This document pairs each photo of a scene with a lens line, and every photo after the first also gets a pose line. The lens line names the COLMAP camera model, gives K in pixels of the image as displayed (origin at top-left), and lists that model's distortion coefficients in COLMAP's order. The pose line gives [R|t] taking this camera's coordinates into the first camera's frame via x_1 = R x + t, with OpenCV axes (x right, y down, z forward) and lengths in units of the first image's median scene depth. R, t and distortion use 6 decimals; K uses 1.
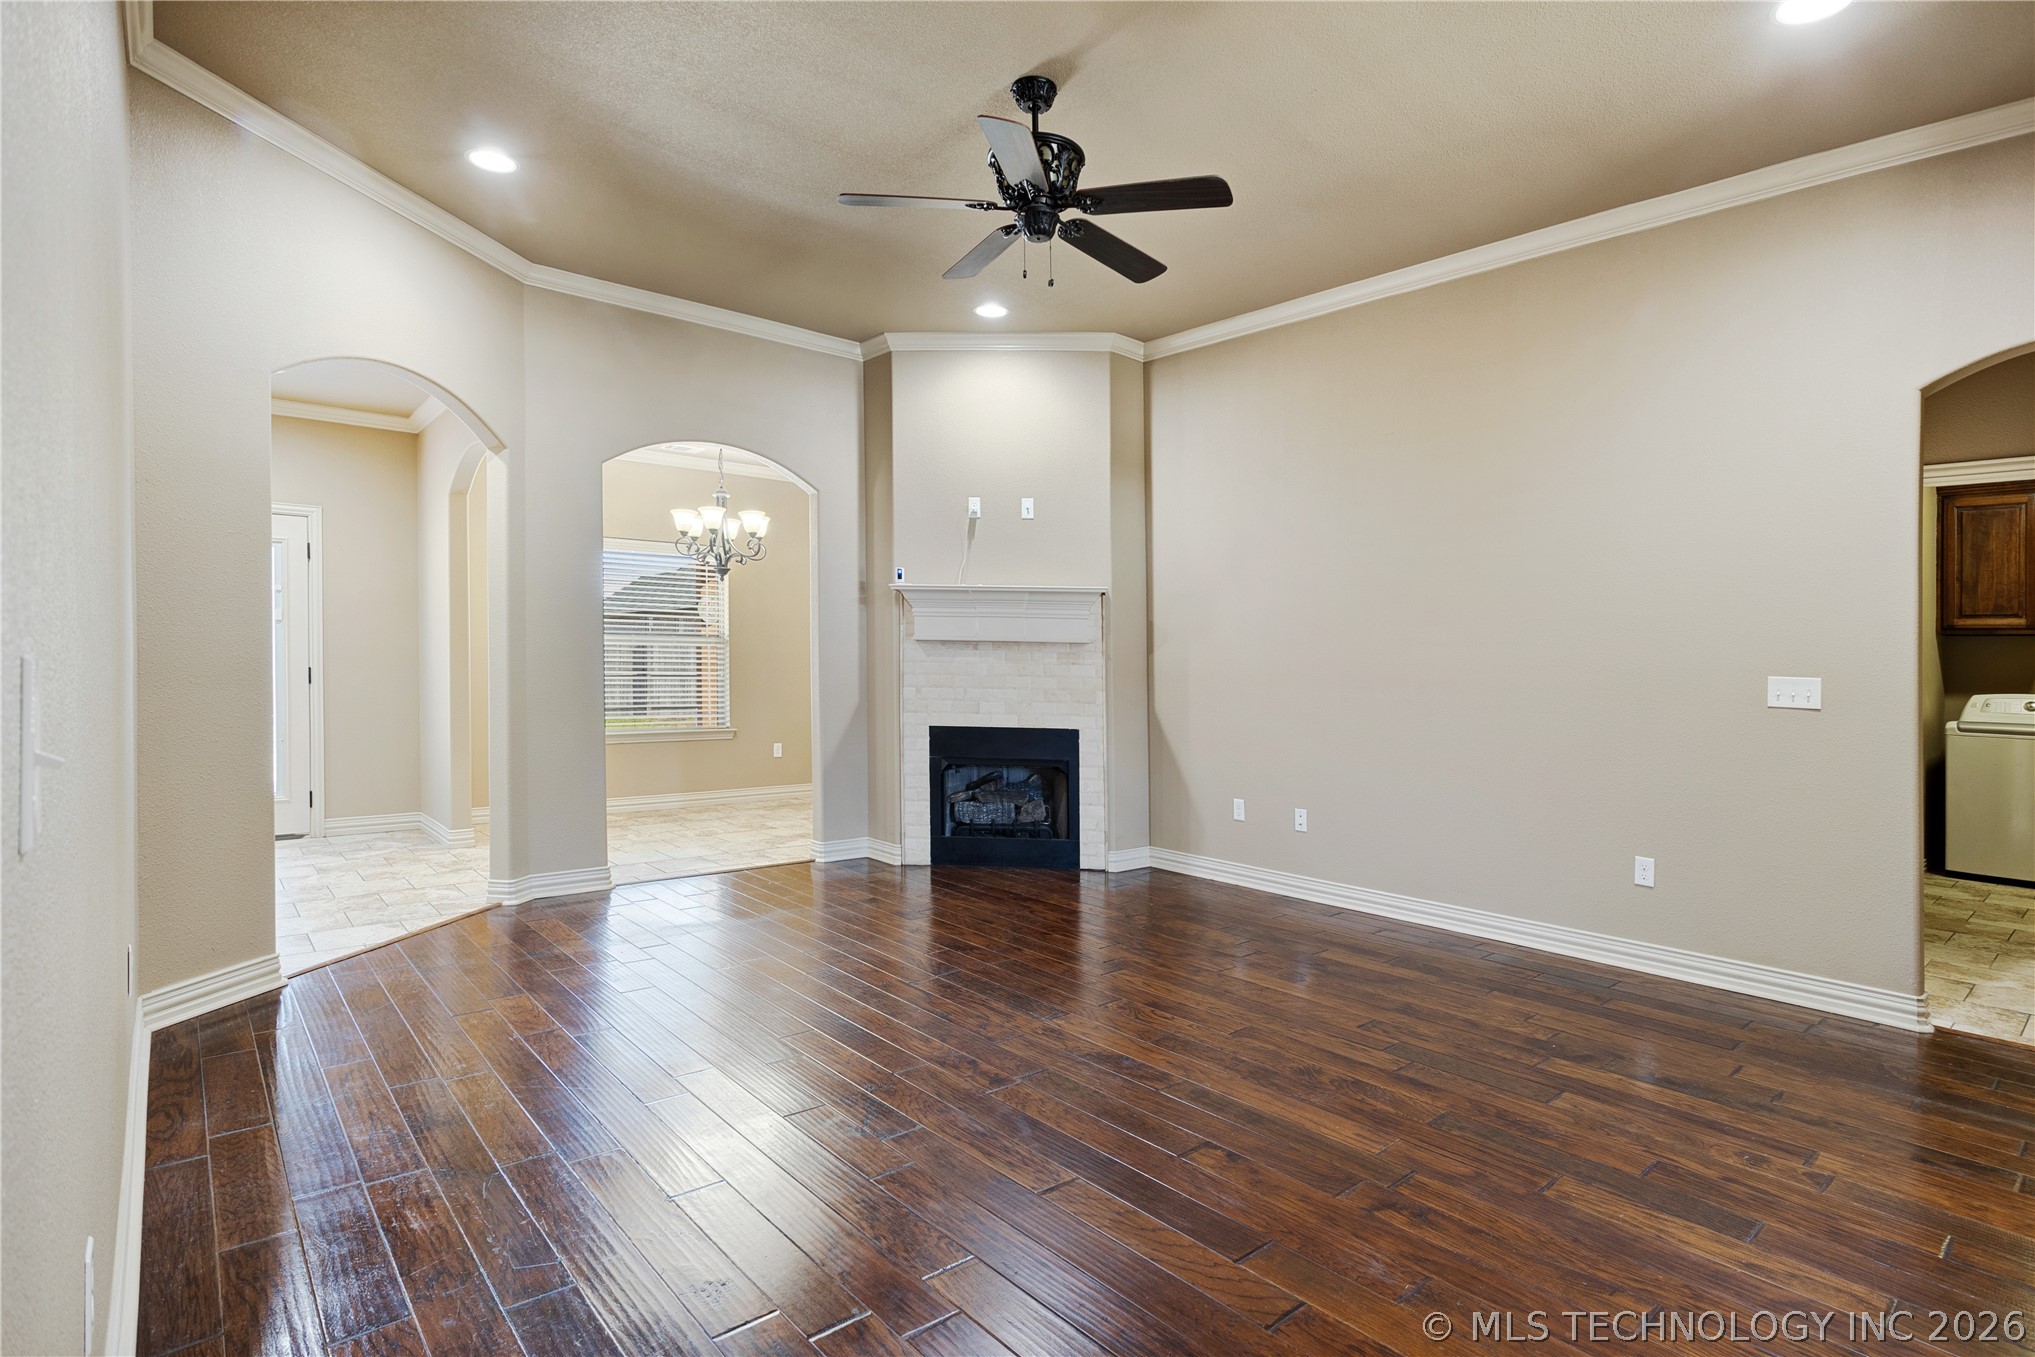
lens RADIAL K [[992.8, 0, 1018.2], [0, 992.8, 669.7], [0, 0, 1]] dist [-0.017583, 0.012713]
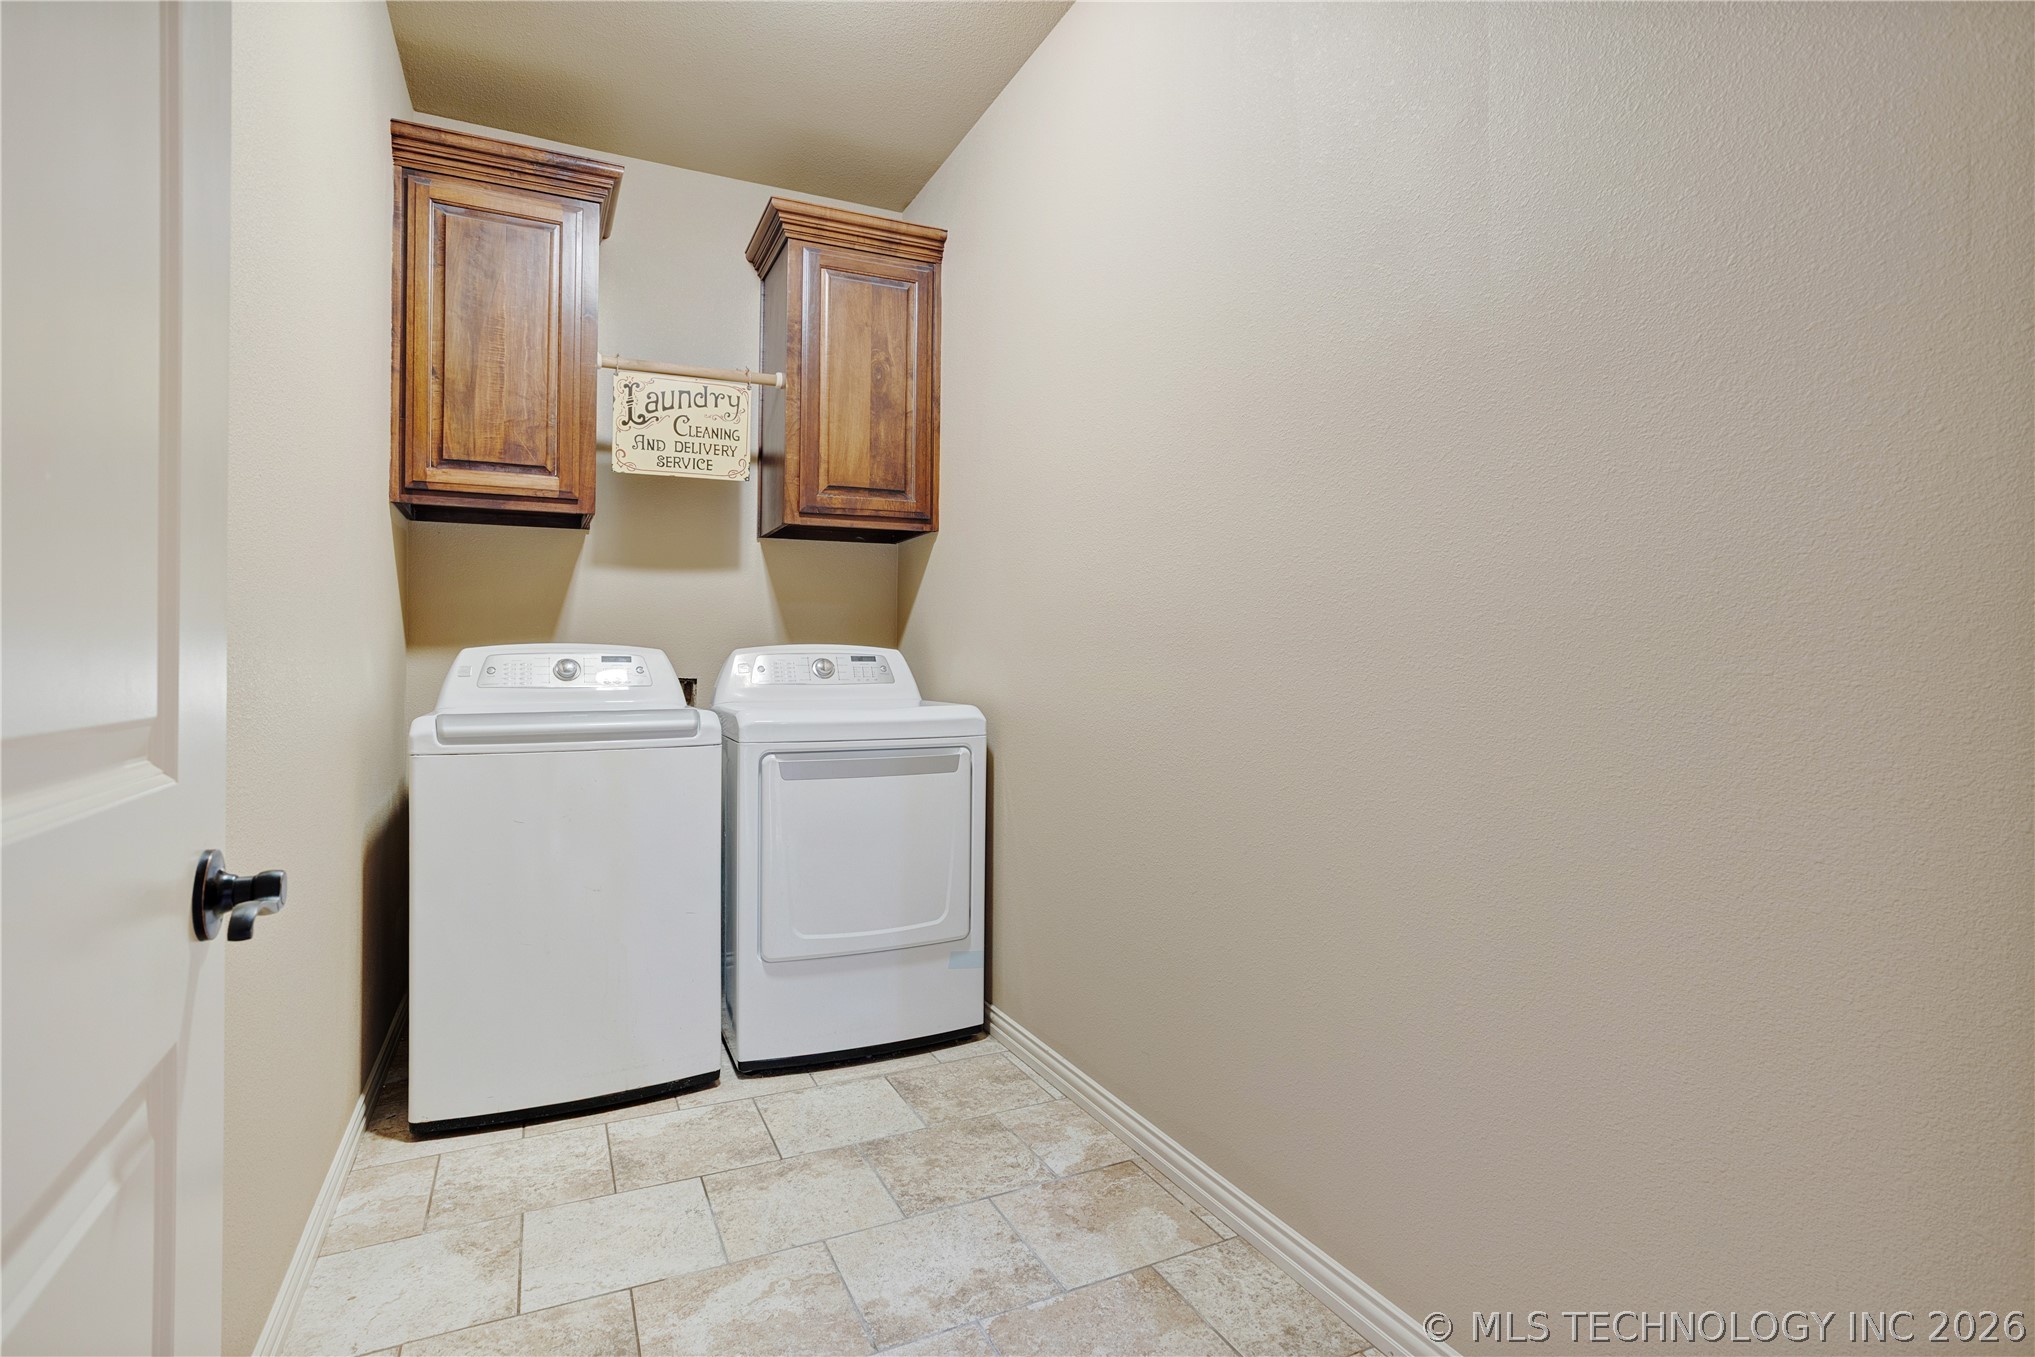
lens RADIAL K [[992.8, 0, 1012.7], [0, 992.8, 631.0], [0, 0, 1]] dist [-0.017583, 0.012713]
pose [[0.261297, 0.007999, 0.965225, 0.616780], [-0.000551, 0.999967, -0.008137, 0.021751], [-0.965258, 0.001595, 0.261292, 0.659664]]
